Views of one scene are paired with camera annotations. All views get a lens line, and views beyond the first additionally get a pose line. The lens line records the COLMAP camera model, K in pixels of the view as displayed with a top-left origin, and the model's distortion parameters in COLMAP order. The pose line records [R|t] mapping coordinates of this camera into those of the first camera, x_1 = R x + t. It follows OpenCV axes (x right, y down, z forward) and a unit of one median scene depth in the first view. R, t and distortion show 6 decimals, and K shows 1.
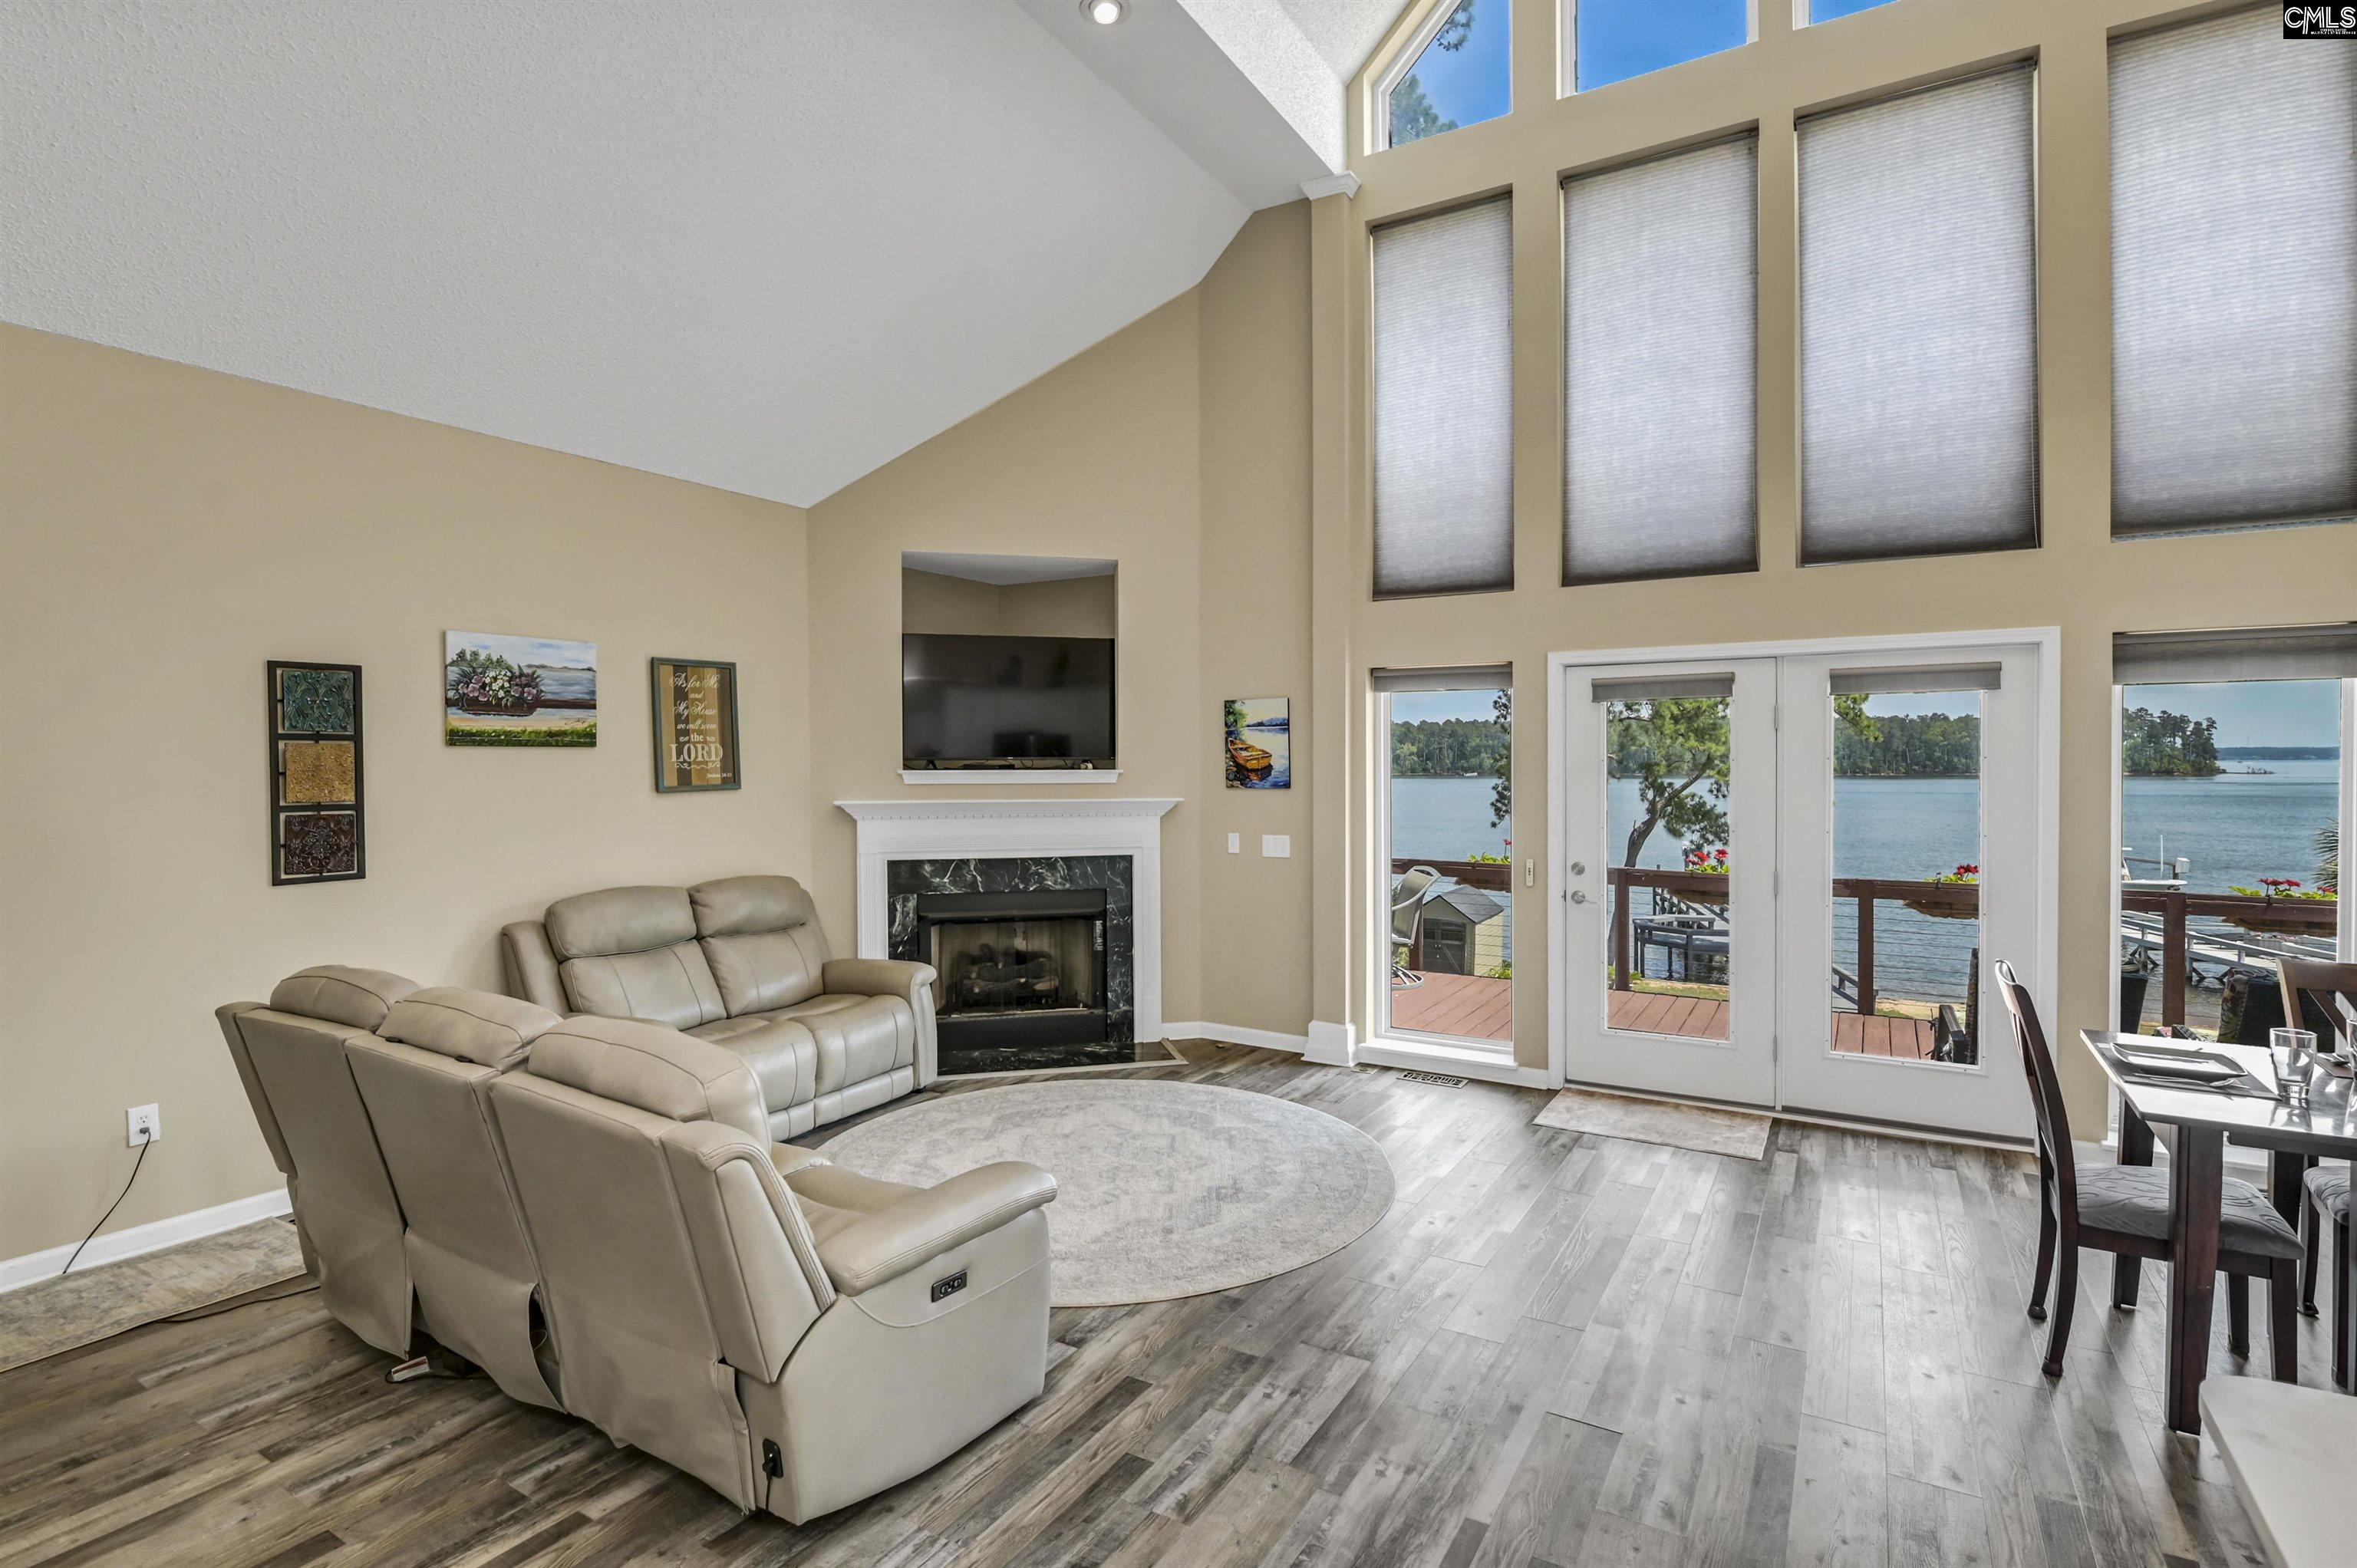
lens RADIAL K [[1115.5, 0, 1191.2], [0, 1115.5, 774.6], [0, 0, 1]] dist [0.003758, -0.010255]
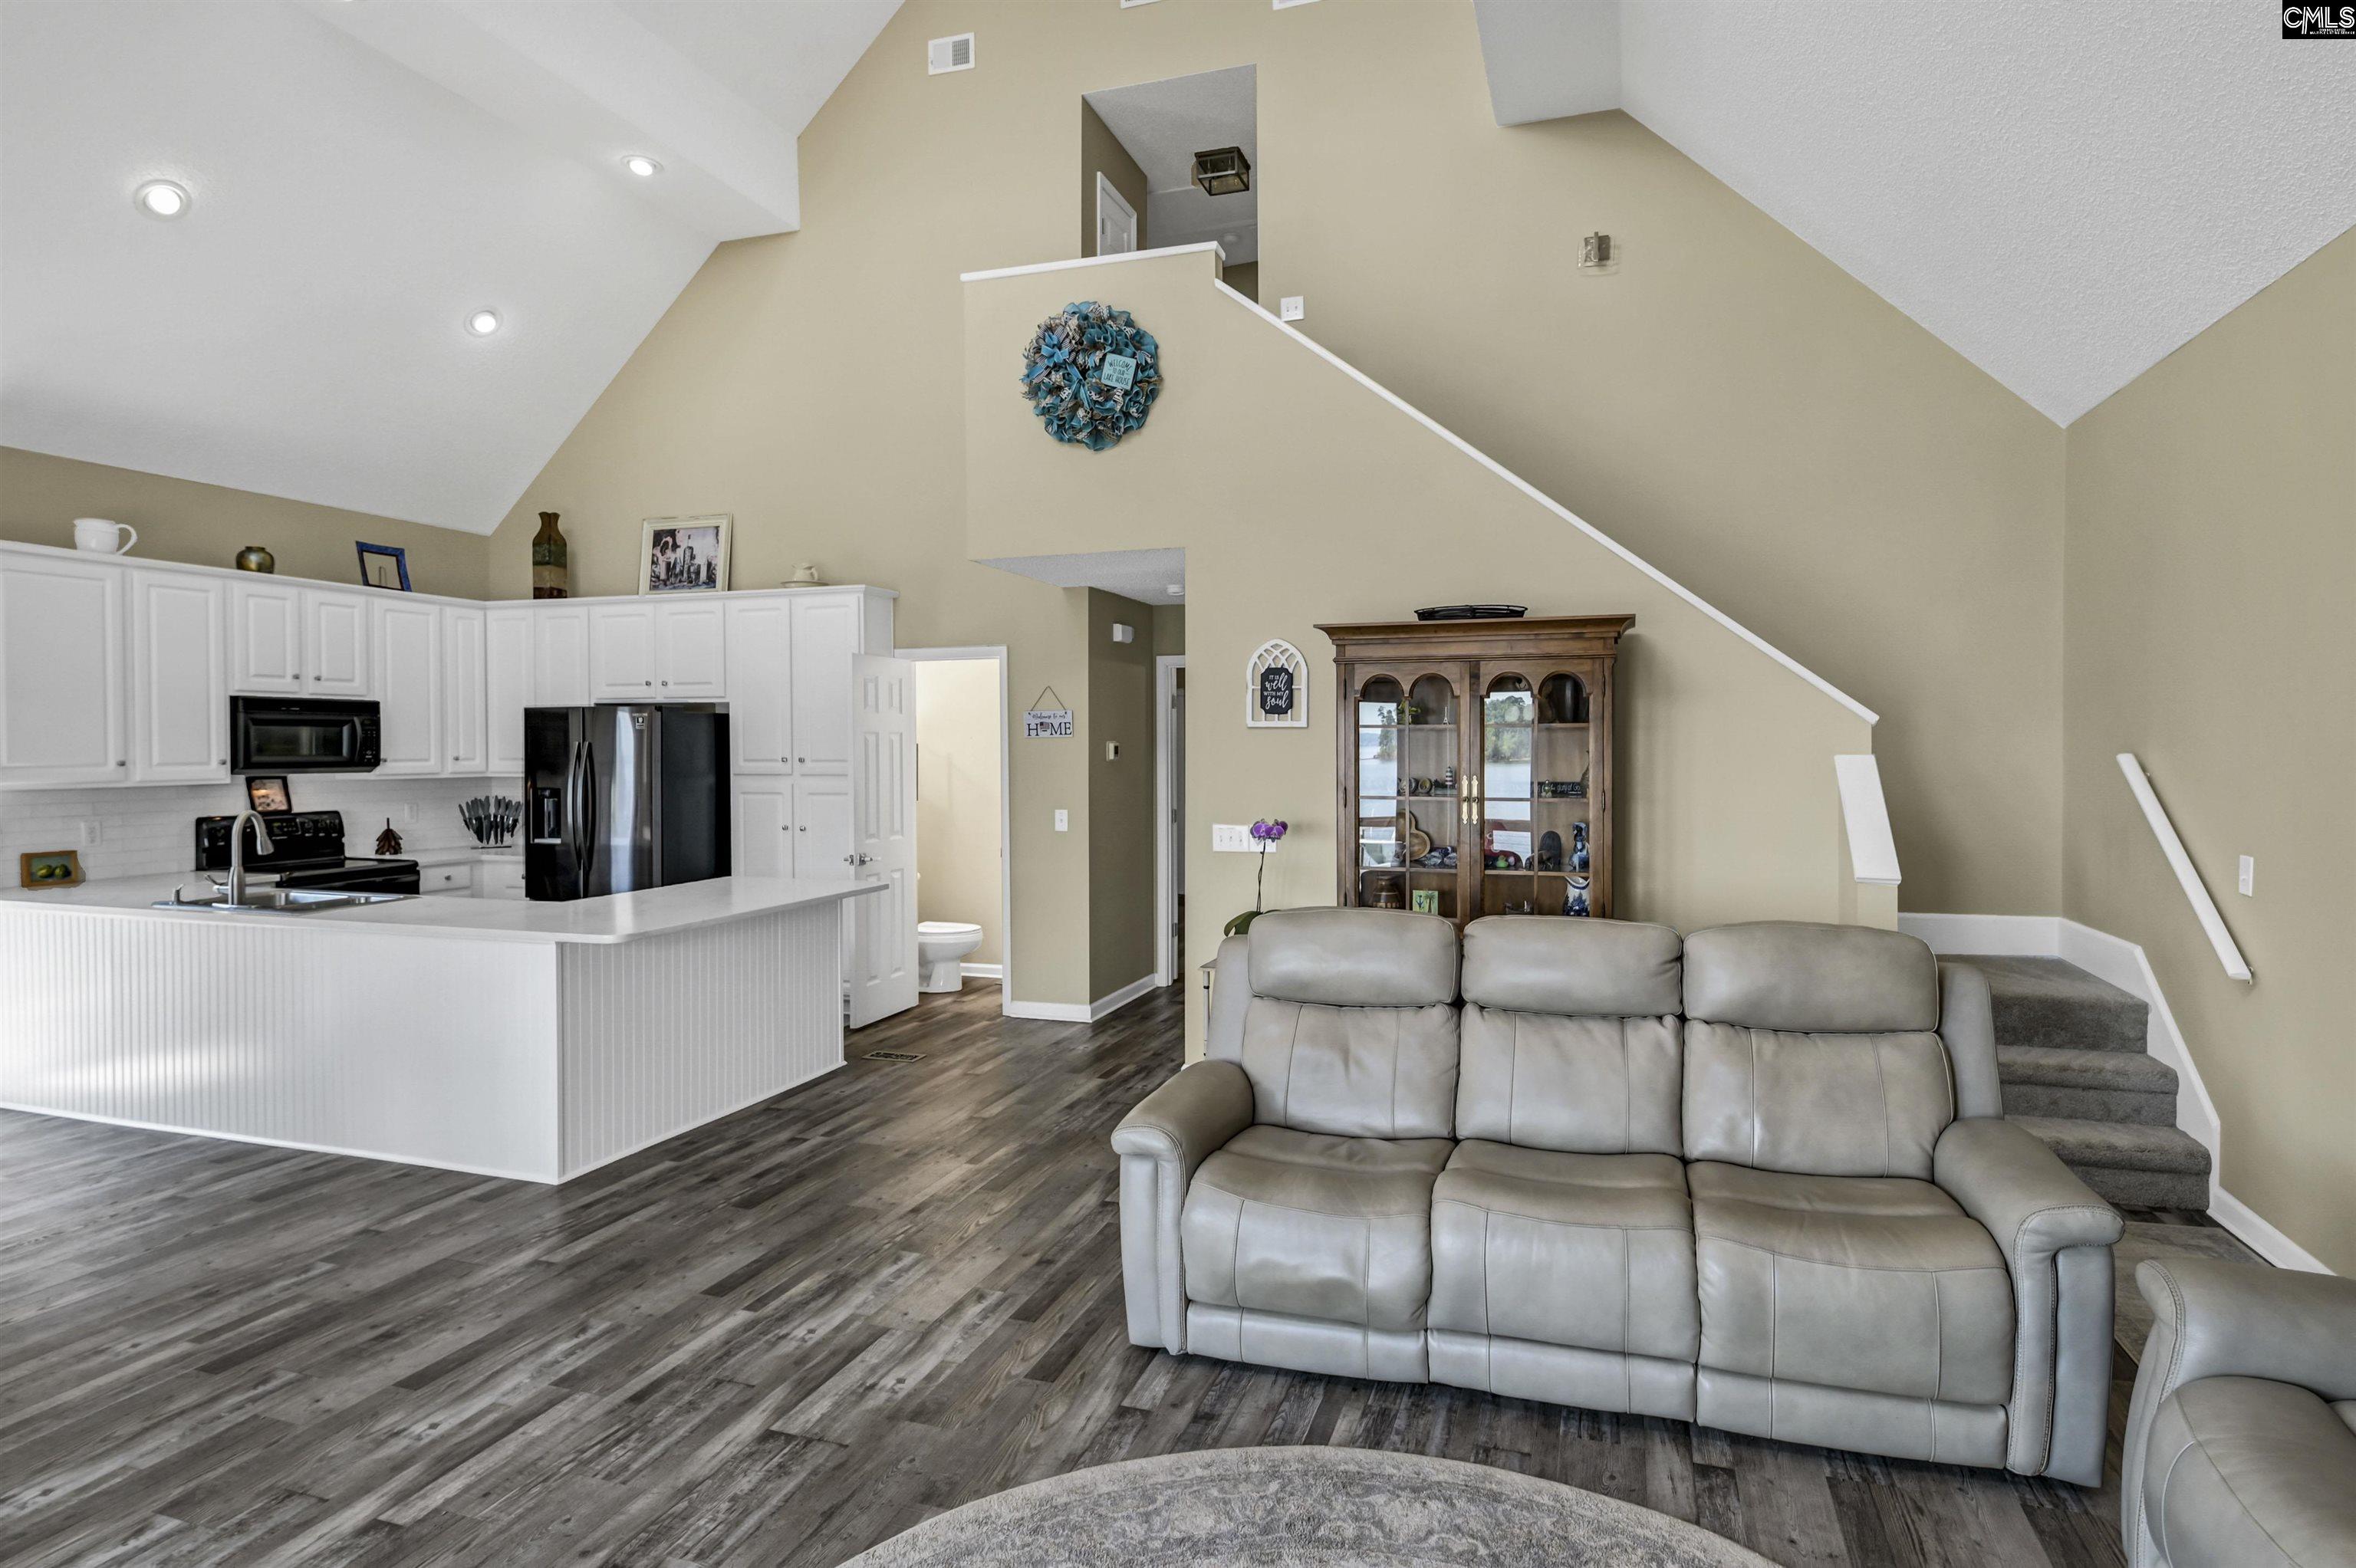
lens RADIAL K [[1255.6, 0, 1218.4], [0, 1255.6, 762.4], [0, 0, 1]] dist [0.005031, -0.008797]
pose [[-0.972527, 0.011125, -0.232526, 0.024593], [0.005146, 0.999641, 0.026306, -0.004034], [0.232735, 0.024386, -0.972234, 1.074615]]
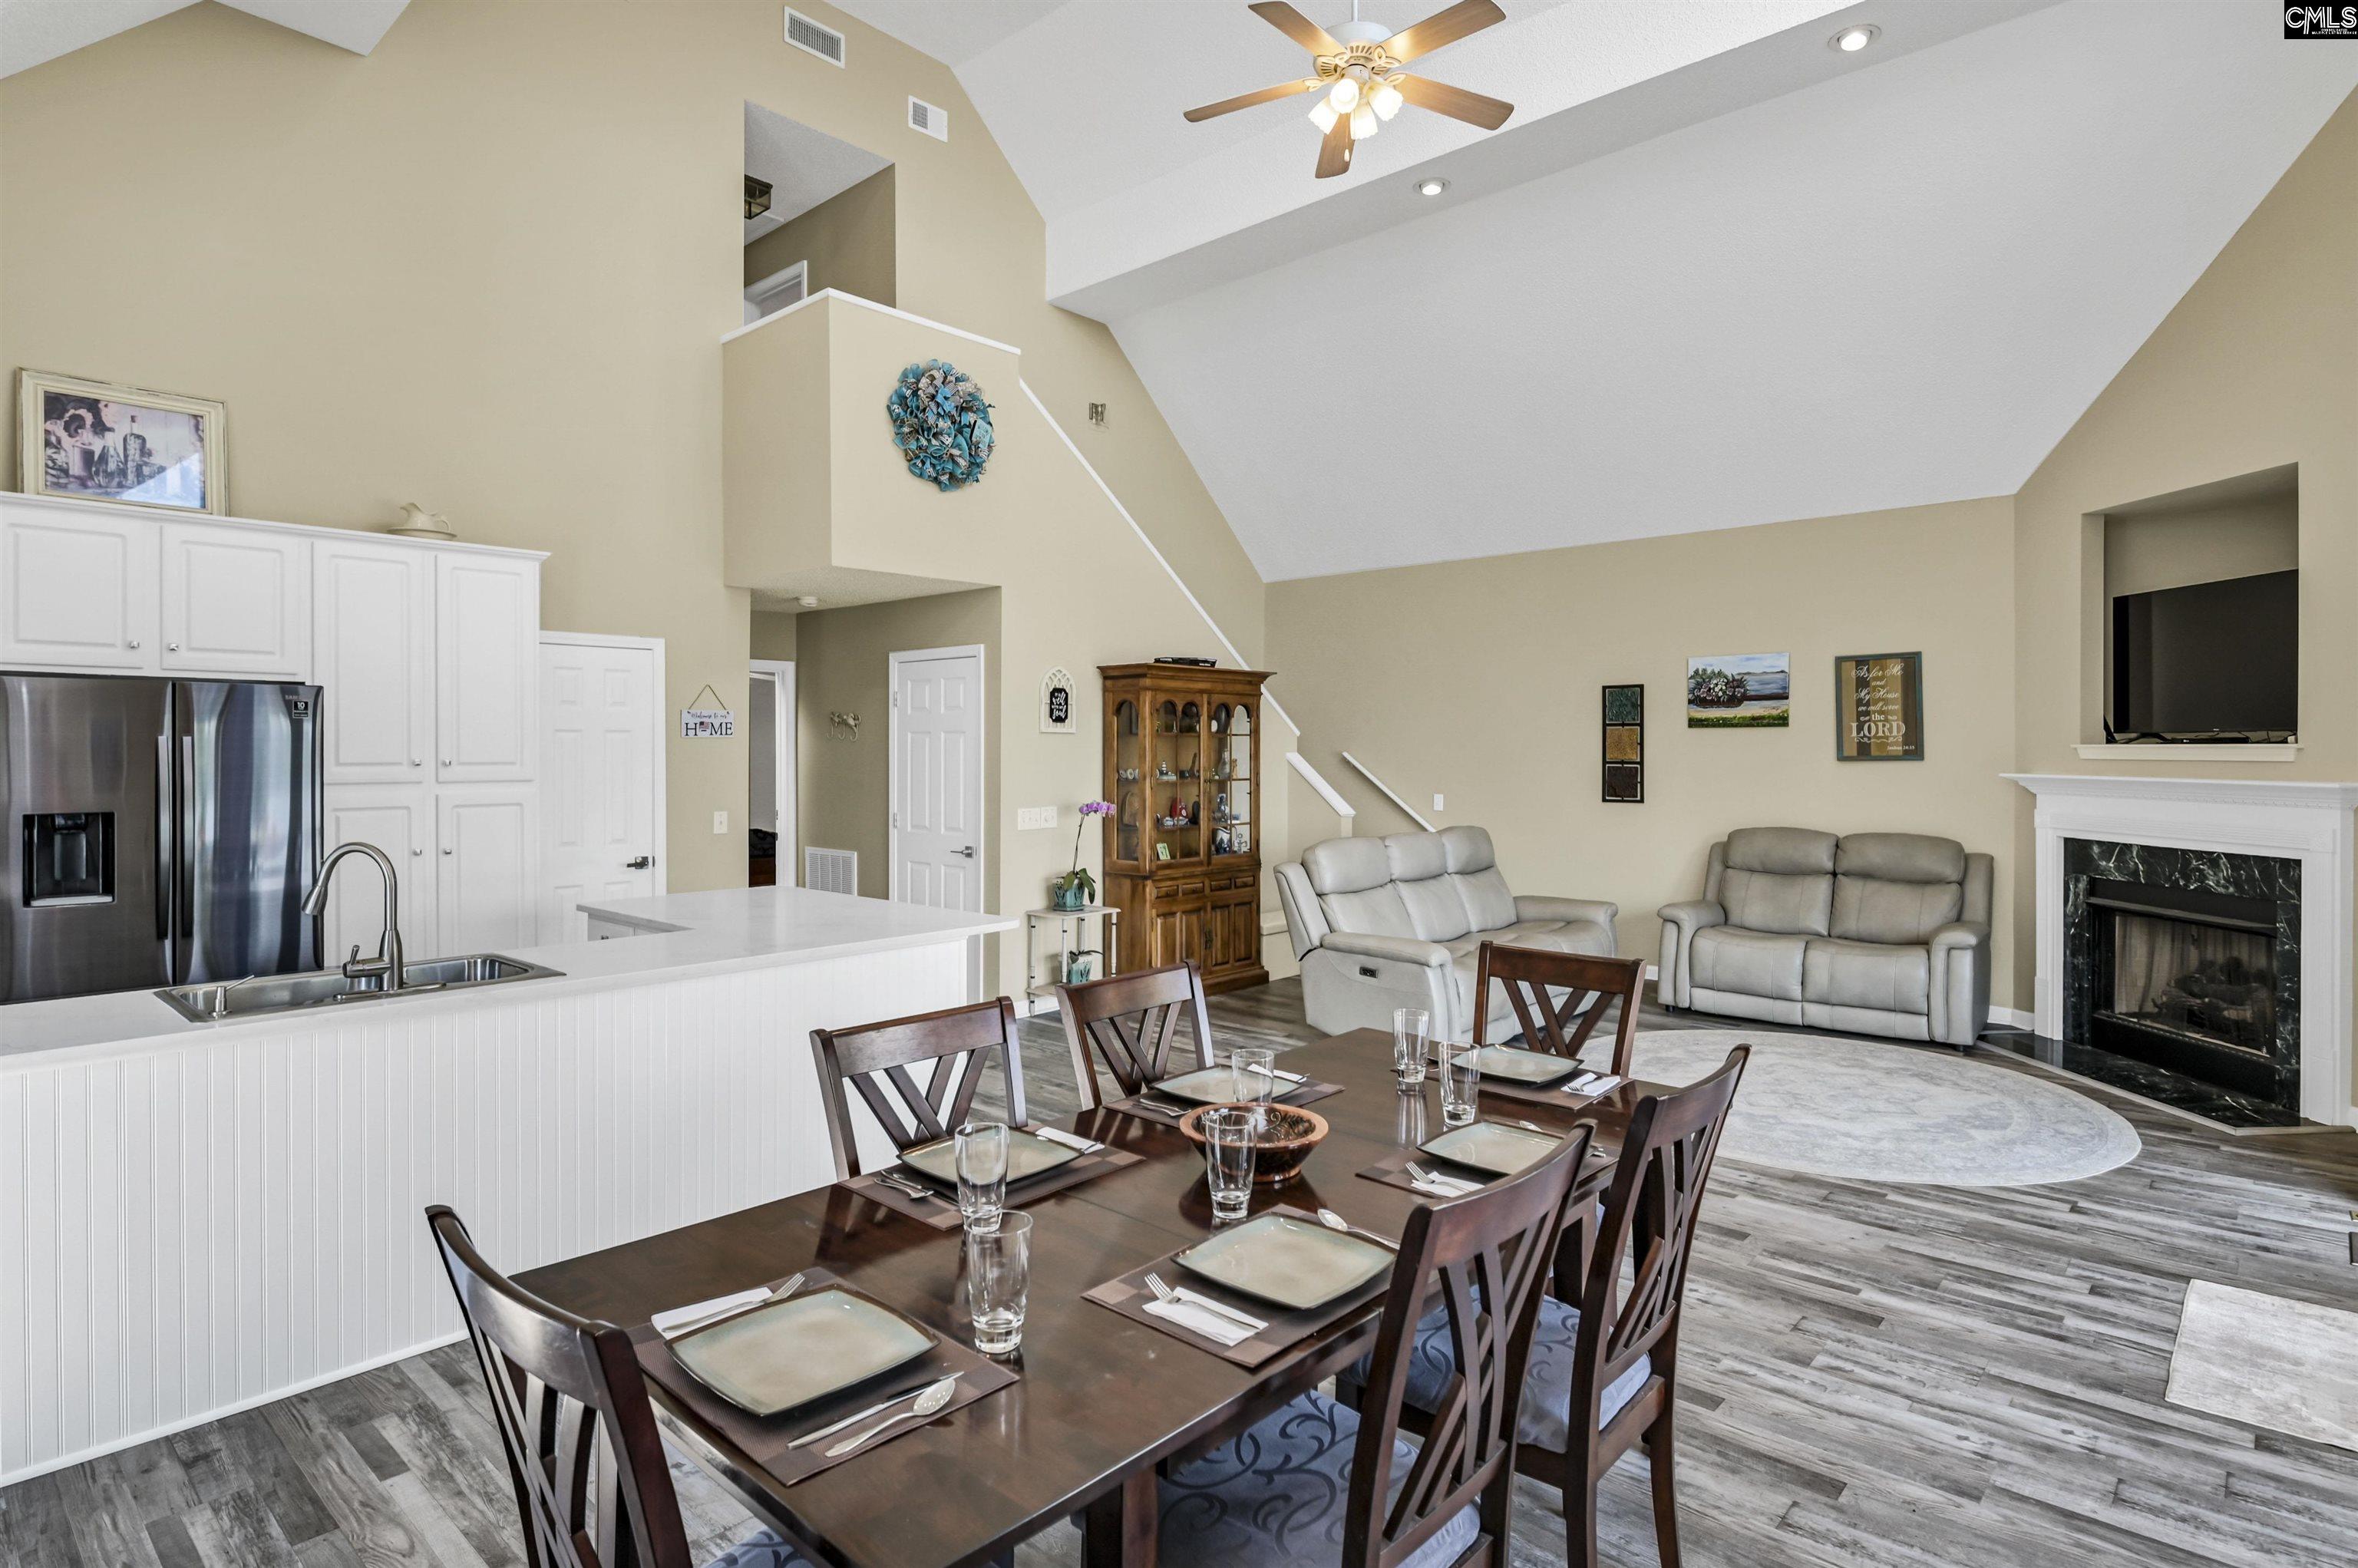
lens RADIAL K [[1237.4, 0, 1219.6], [0, 1237.4, 749.2], [0, 0, 1]] dist [0.012466, -0.011418]
pose [[-0.164282, 0.005981, -0.986395, 1.005718], [-0.010408, 0.999915, 0.007796, 0.000164], [0.986358, 0.011547, -0.164206, 0.495345]]
